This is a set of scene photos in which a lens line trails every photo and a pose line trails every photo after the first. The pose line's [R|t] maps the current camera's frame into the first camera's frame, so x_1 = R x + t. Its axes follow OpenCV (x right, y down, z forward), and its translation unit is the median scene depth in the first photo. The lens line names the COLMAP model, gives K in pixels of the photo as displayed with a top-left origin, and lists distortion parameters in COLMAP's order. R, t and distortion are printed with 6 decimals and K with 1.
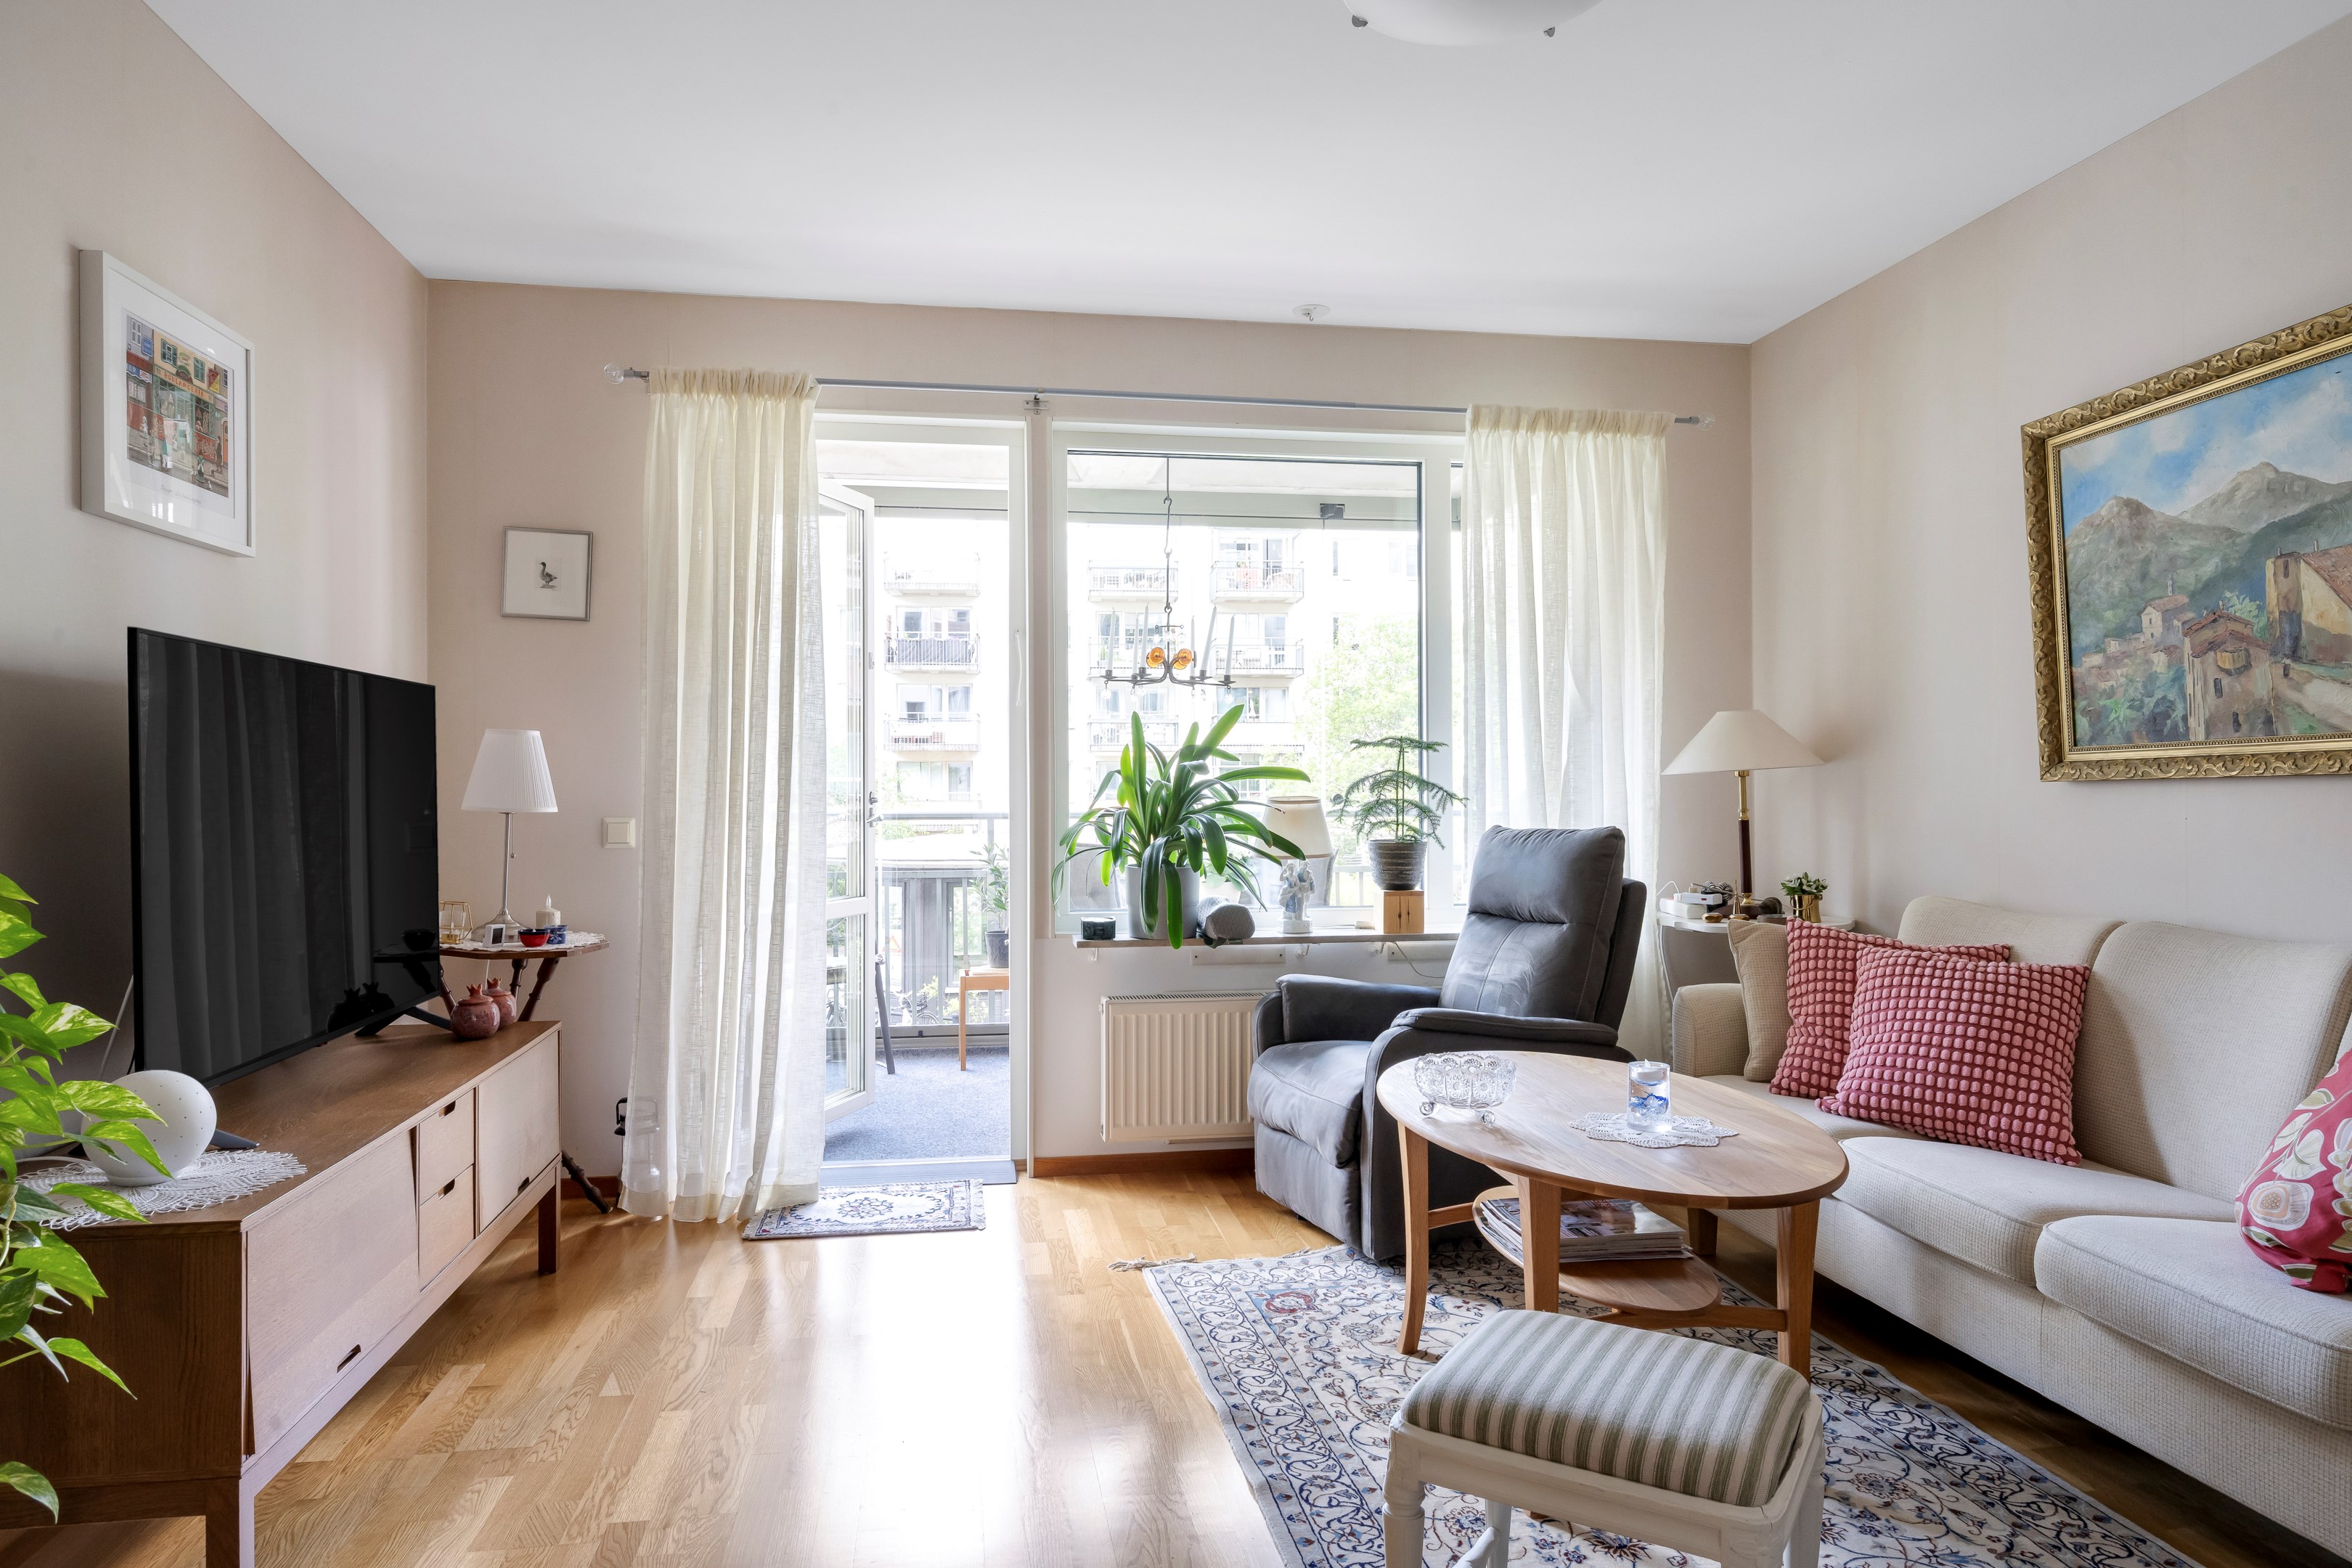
lens RADIAL K [[1463.6, 0, 1176.0], [0, 1463.6, 784.0], [0, 0, 1]] dist [0.000708, -0.000109]
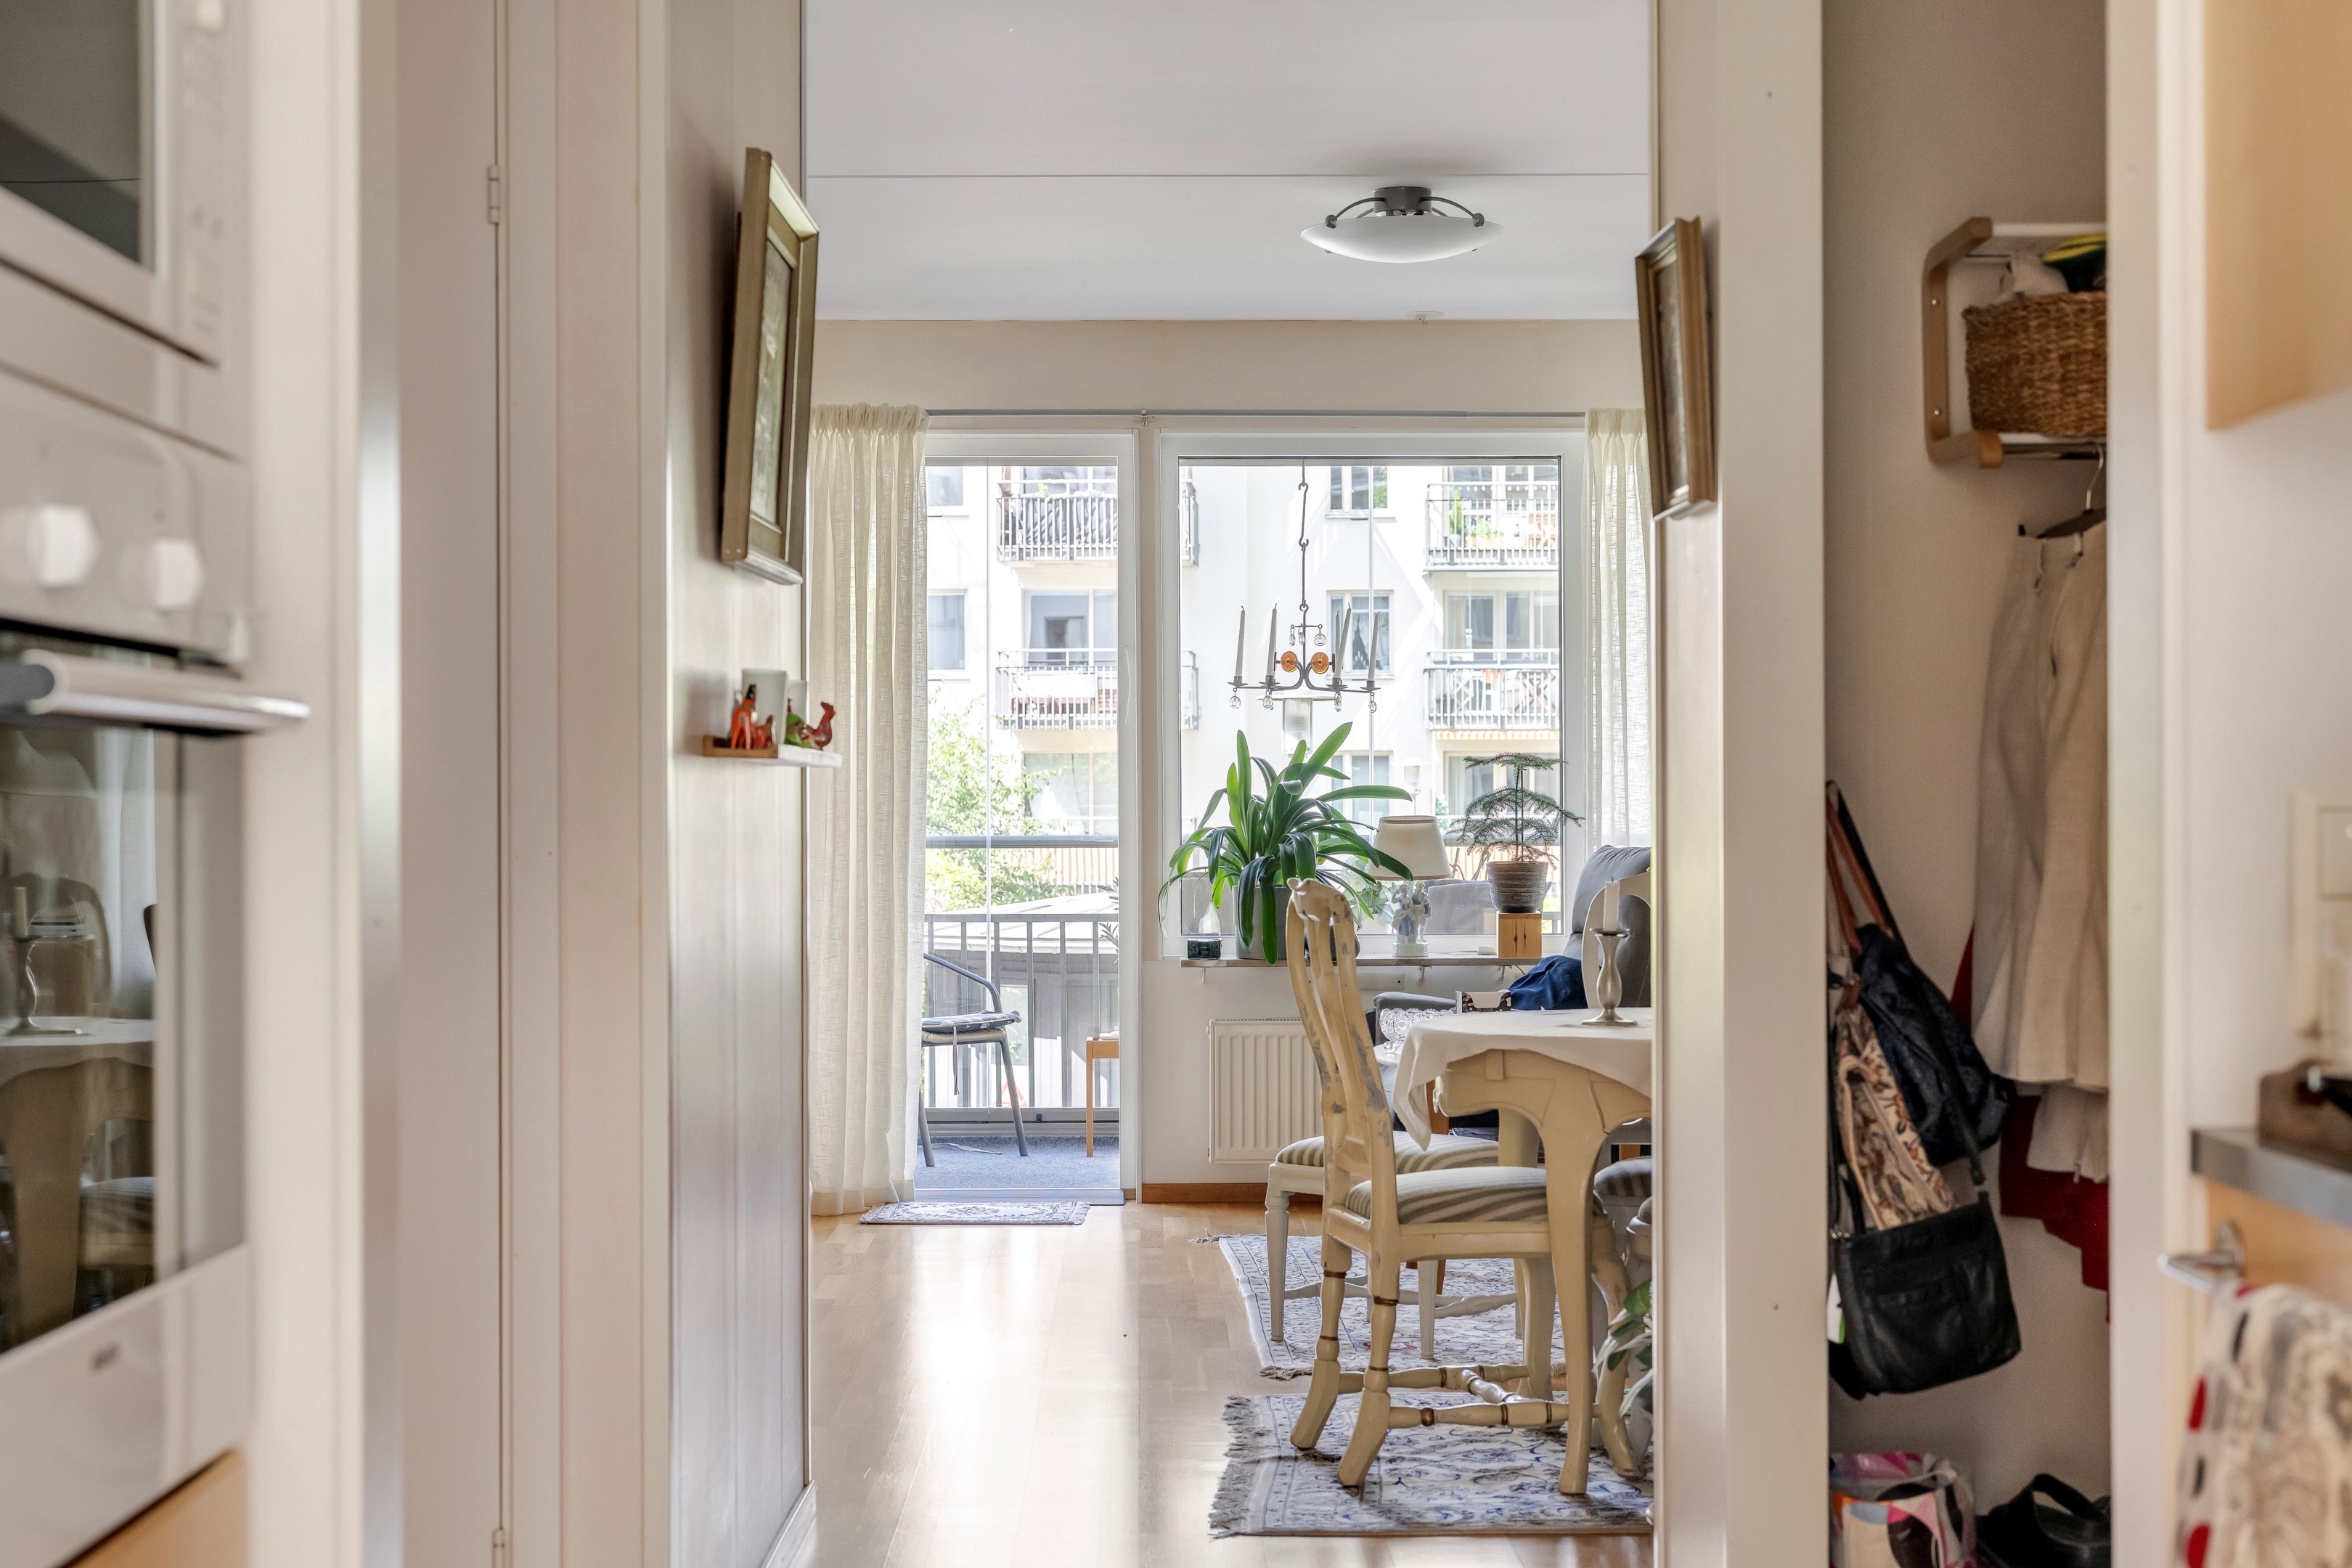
lens RADIAL K [[3218.0, 0, 1176.0], [0, 3218.0, 784.0], [0, 0, 1]] dist [0.026078, 0.011313]
pose [[0.988536, 0.000301, -0.150983, 0.255150], [-0.001098, 0.999986, -0.005196, -0.000936], [0.150979, 0.005302, 0.988523, -1.146500]]
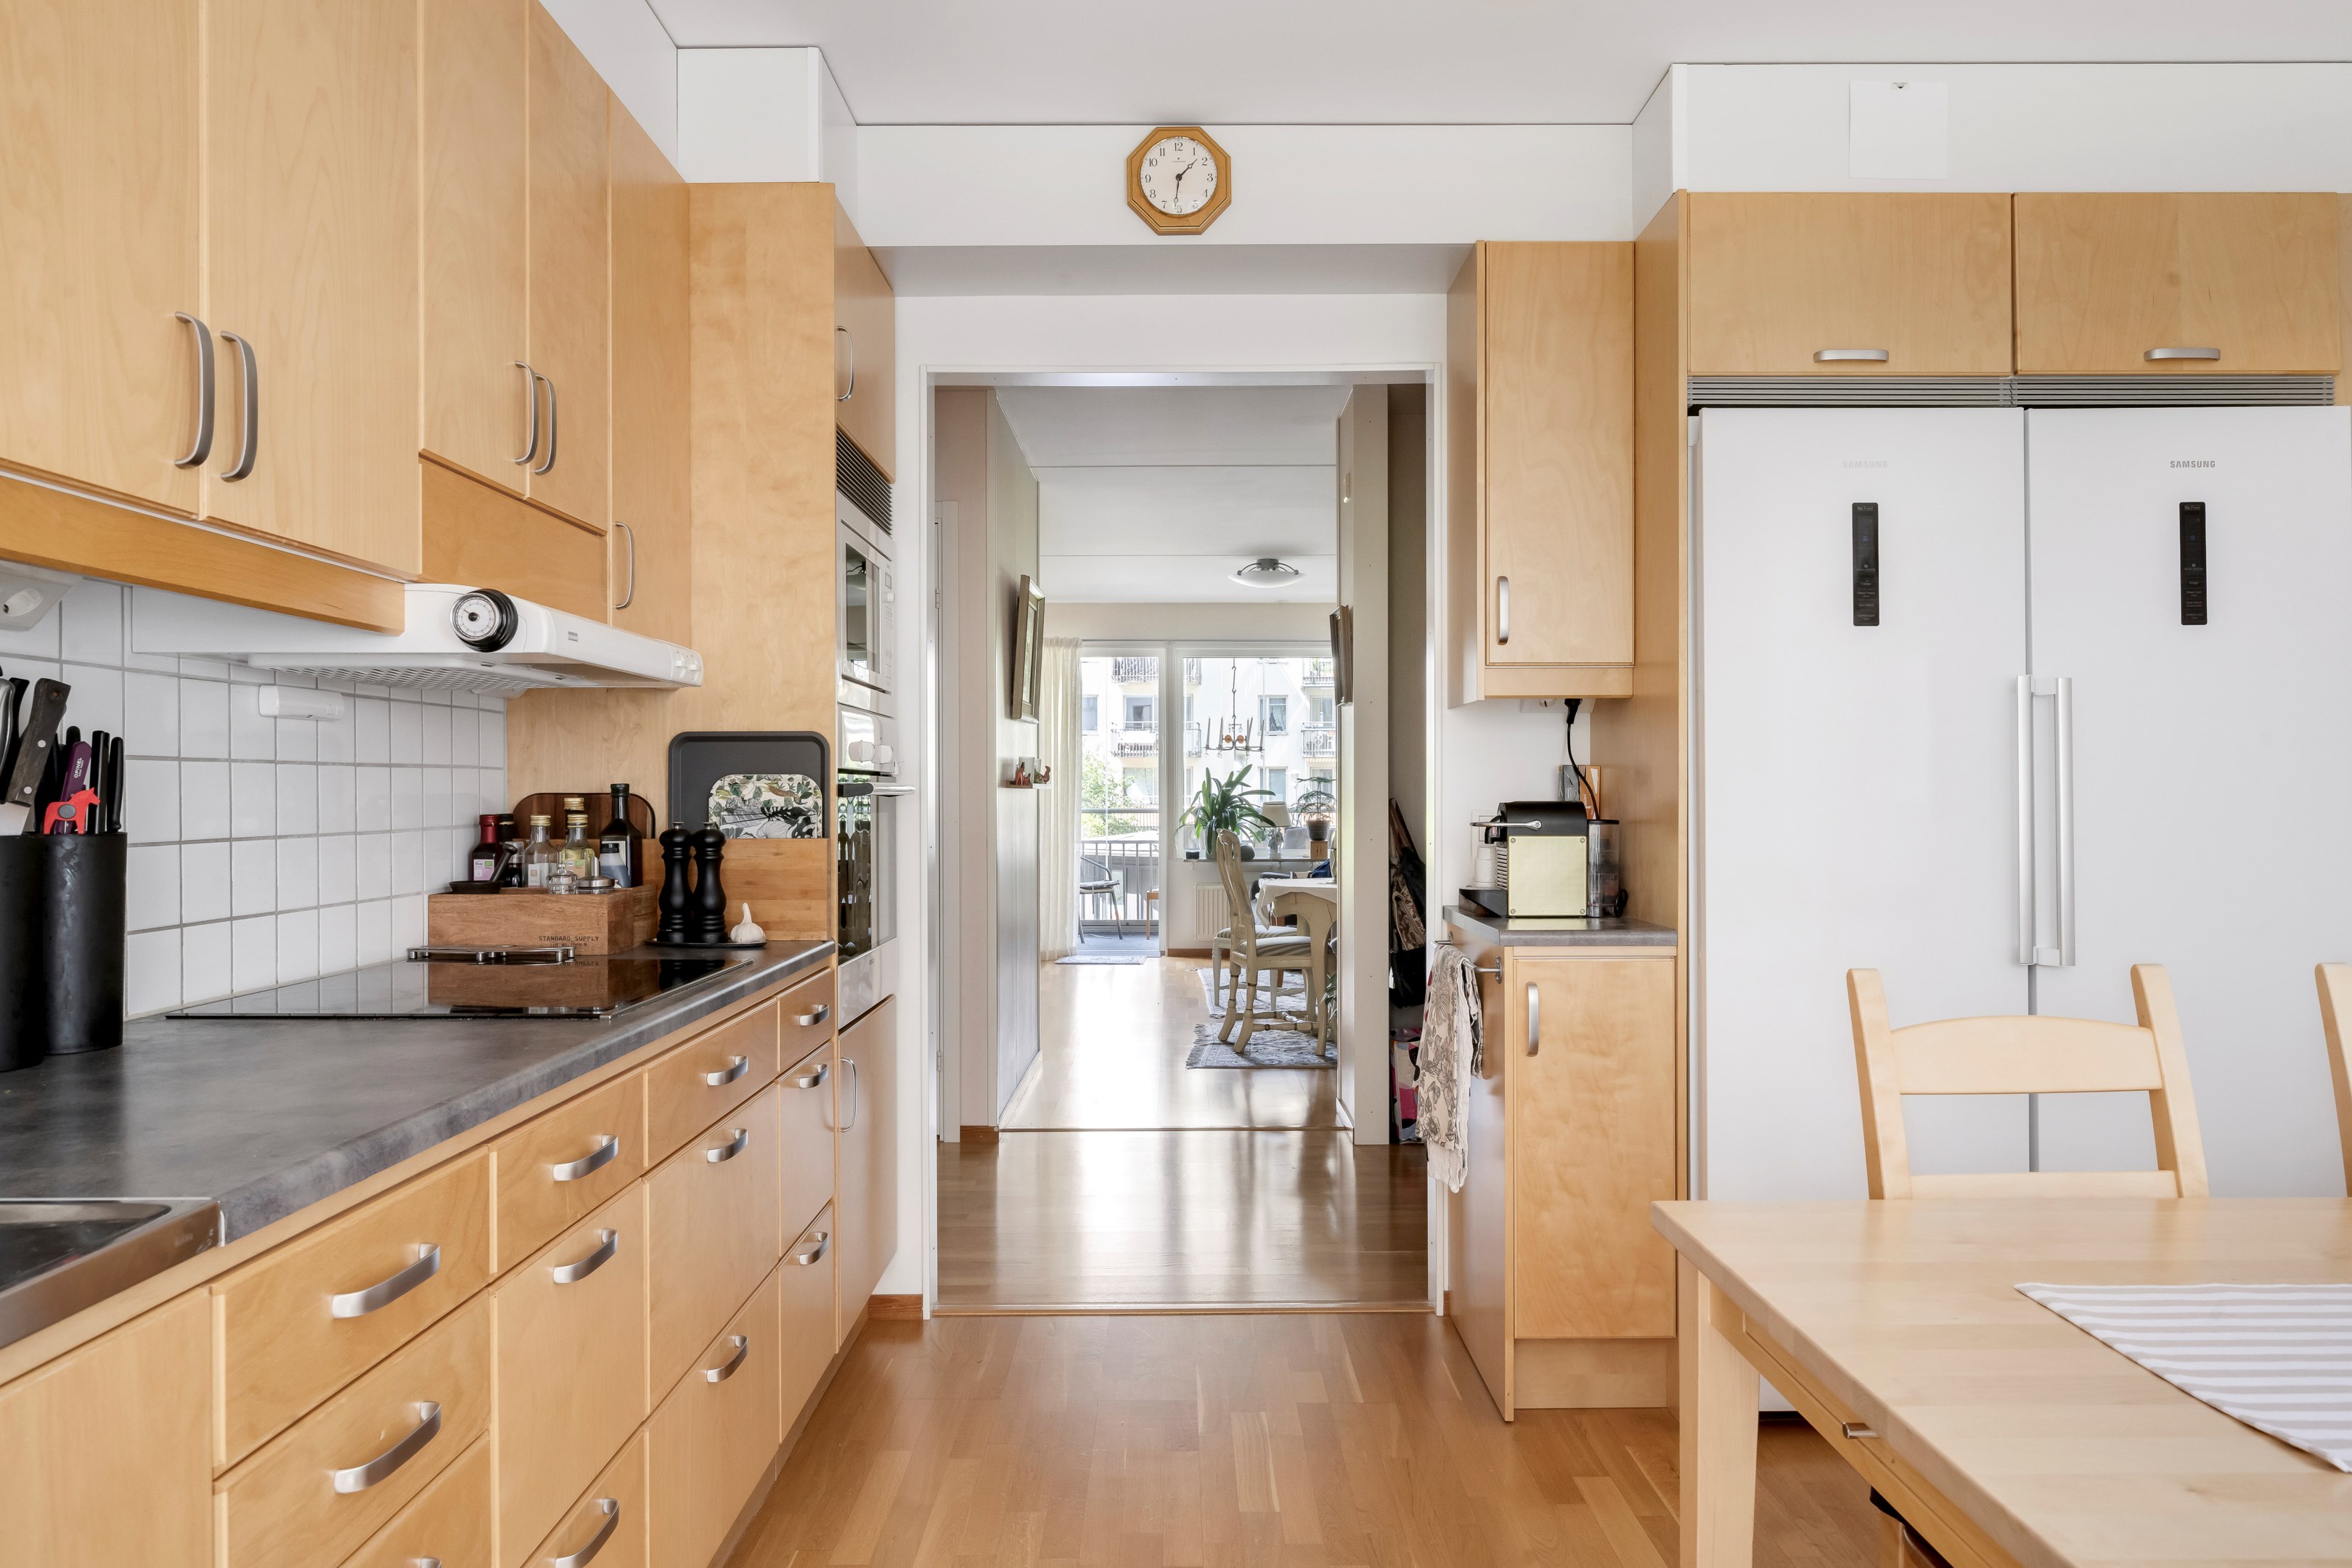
lens RADIAL K [[1463.6, 0, 1176.0], [0, 1463.6, 784.0], [0, 0, 1]] dist [0.000708, -0.000109]
pose [[0.986686, 0.001630, -0.162630, 0.319947], [-0.002015, 0.999996, -0.002202, -0.015040], [0.162626, 0.002500, 0.986685, -1.439131]]
